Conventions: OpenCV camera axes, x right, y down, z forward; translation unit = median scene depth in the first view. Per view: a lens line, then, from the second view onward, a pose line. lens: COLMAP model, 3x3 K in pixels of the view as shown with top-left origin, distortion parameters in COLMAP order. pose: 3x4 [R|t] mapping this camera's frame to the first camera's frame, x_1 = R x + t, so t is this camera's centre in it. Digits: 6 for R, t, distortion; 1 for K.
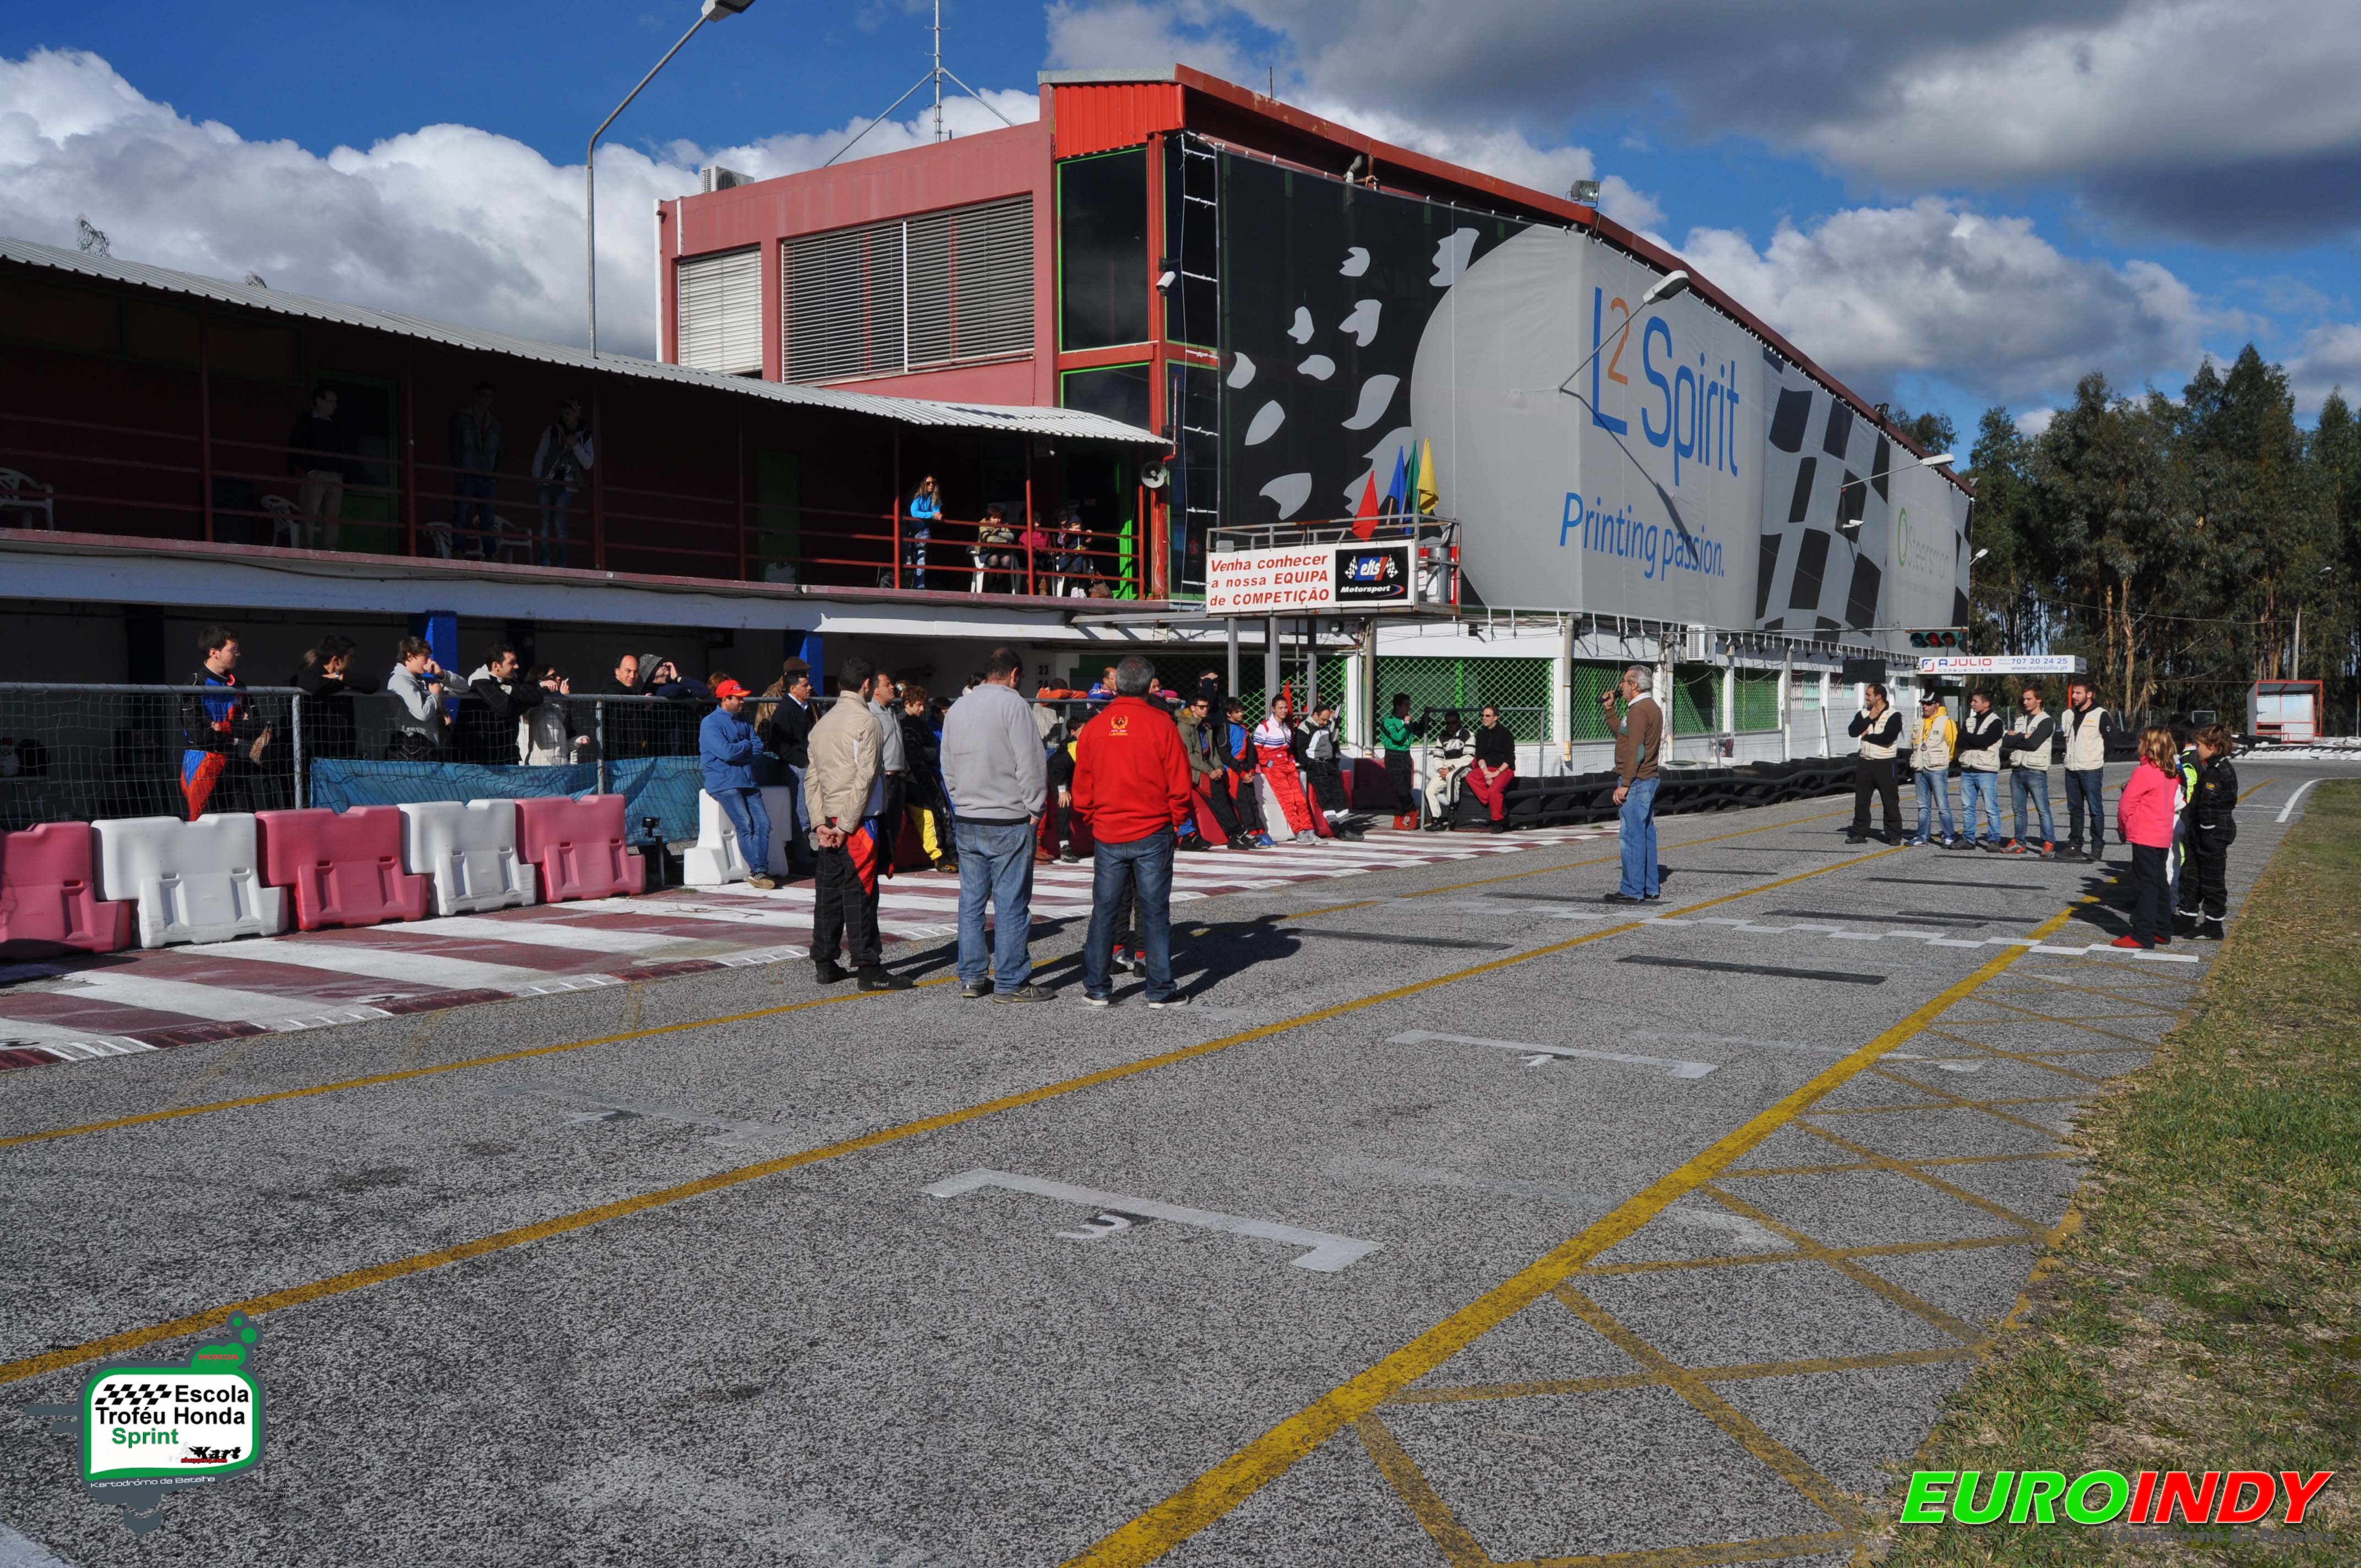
lens RADIAL K [[1884.2, 0, 1180.5], [0, 1884.2, 784.0], [0, 0, 1]] dist [-0.000801, -0.202437]
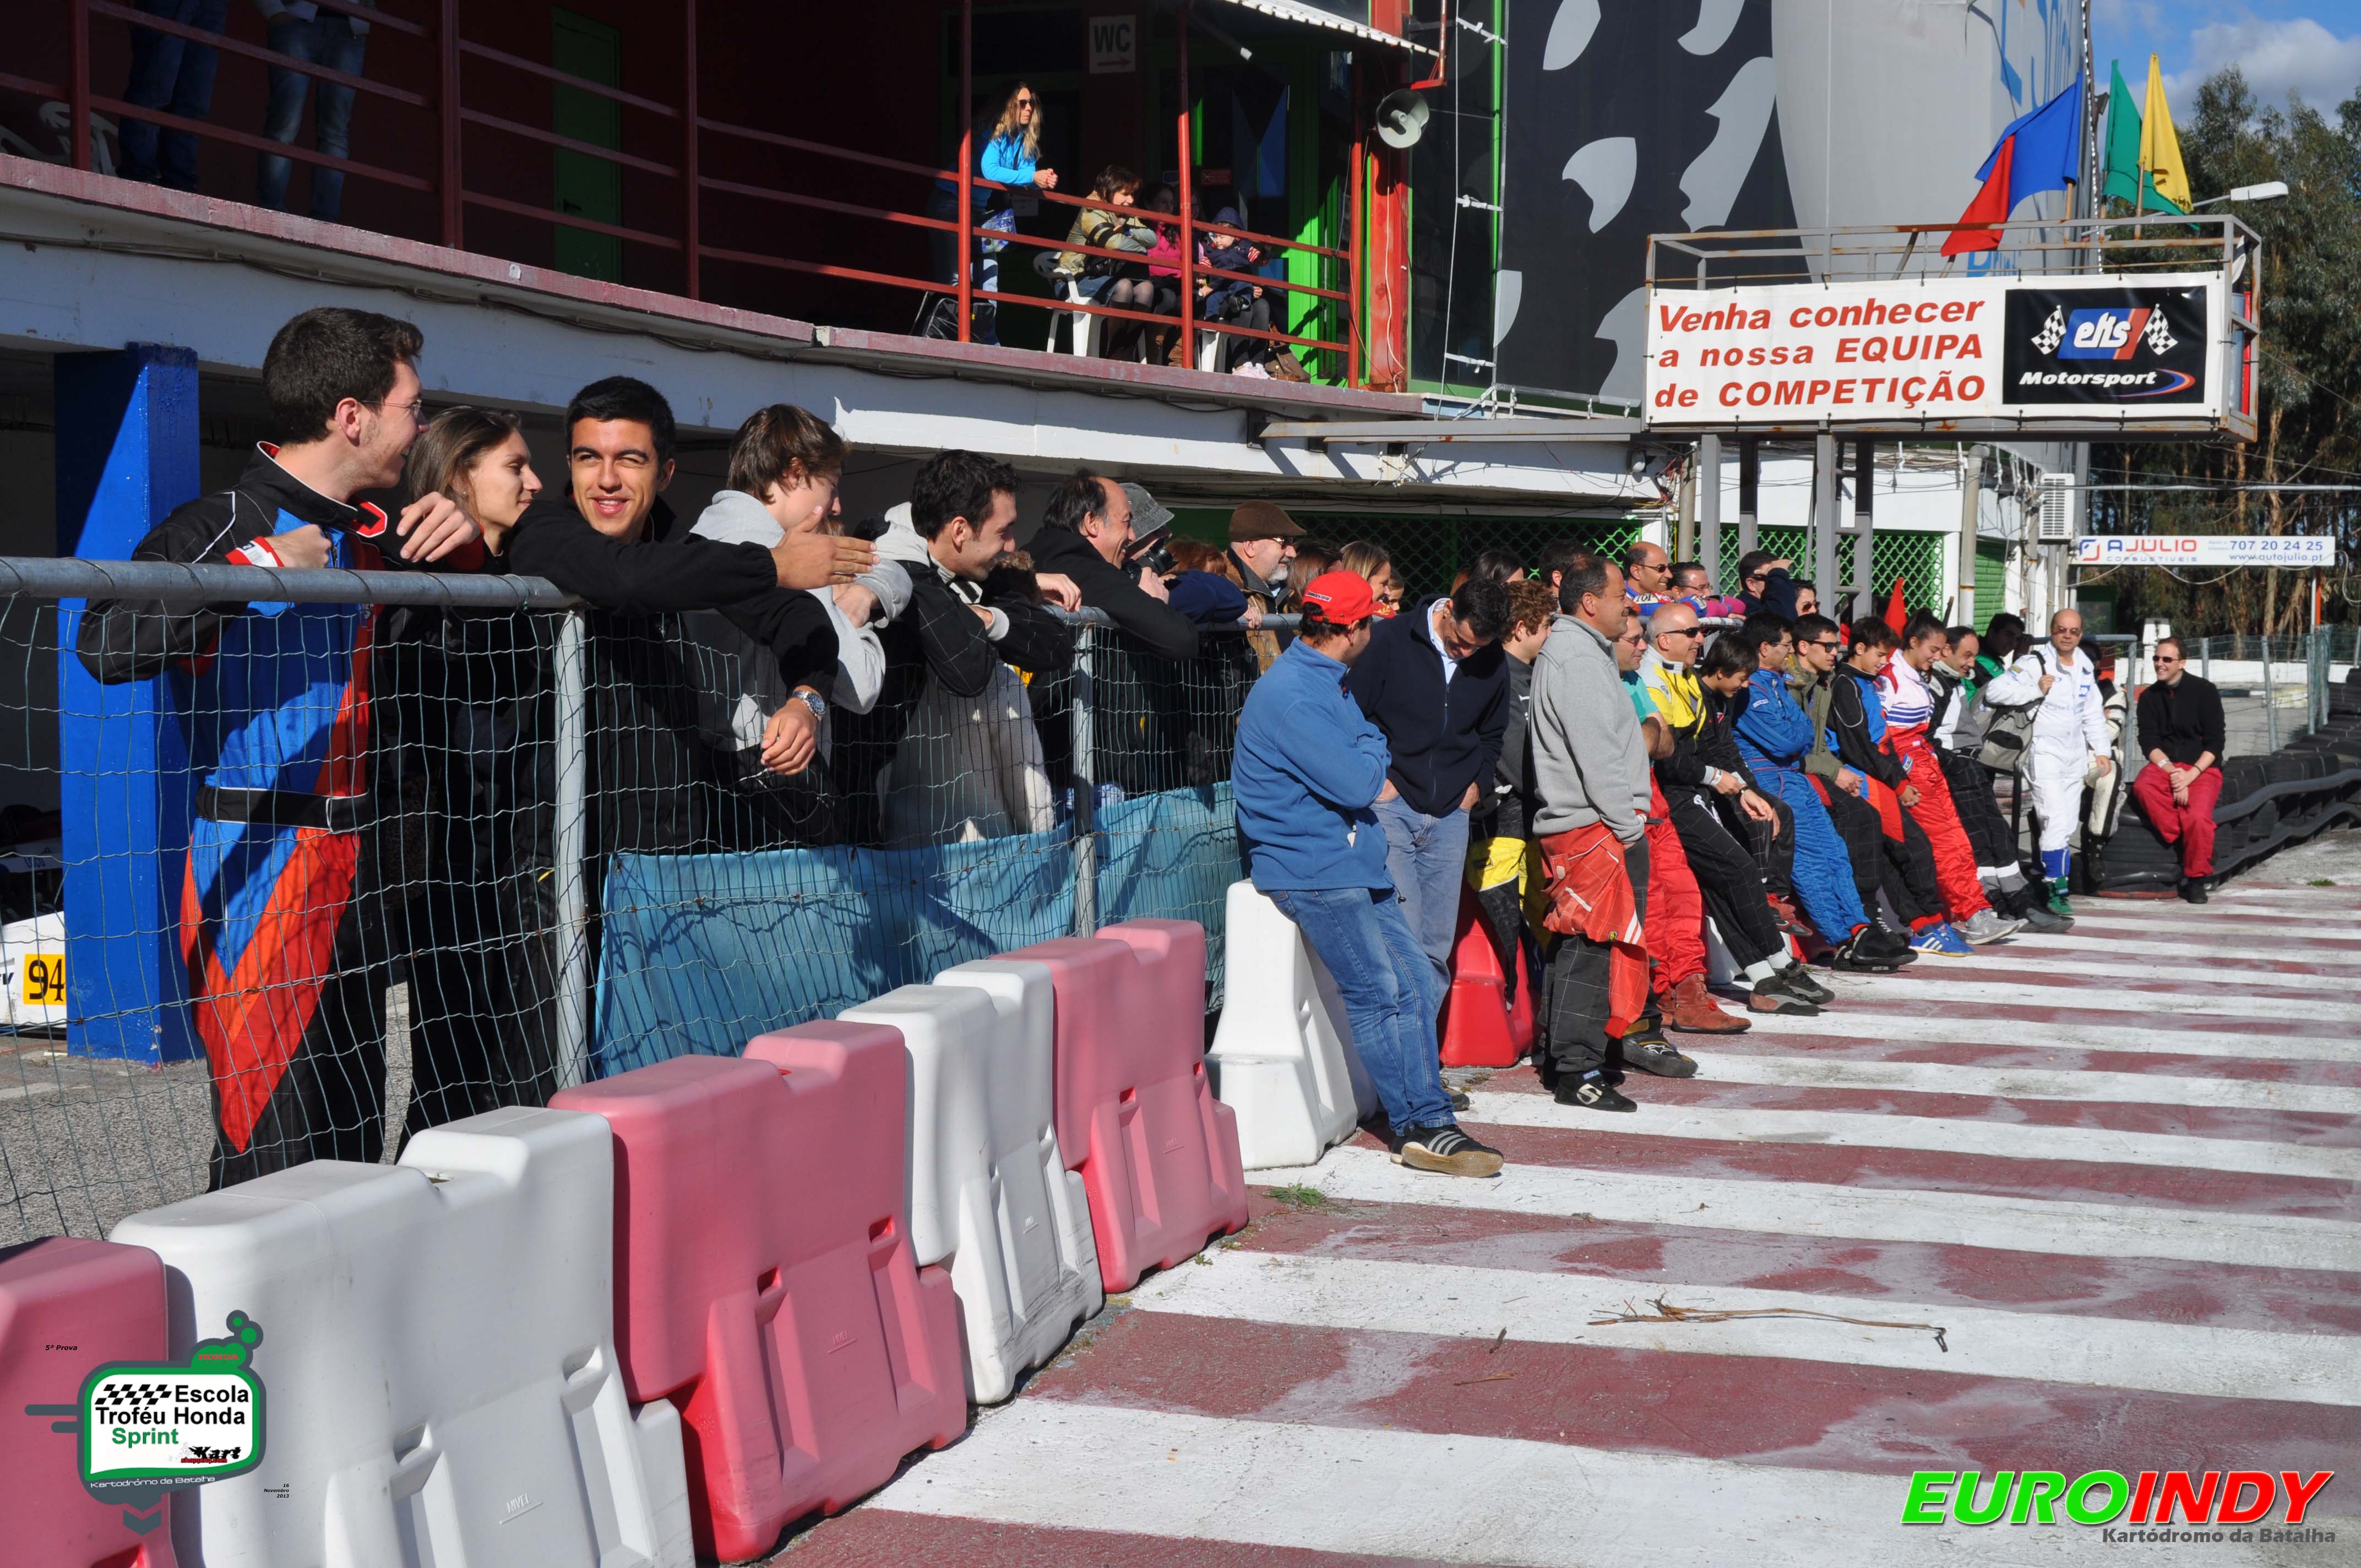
lens RADIAL K [[3061.9, 0, 1180.5], [0, 3061.9, 784.0], [0, 0, 1]] dist [-0.010309, -0.056220]
pose [[0.966262, -0.003943, 0.257533, -0.284439], [-0.001194, 0.999804, 0.019785, -0.018778], [-0.257560, -0.019425, 0.966067, 0.321772]]
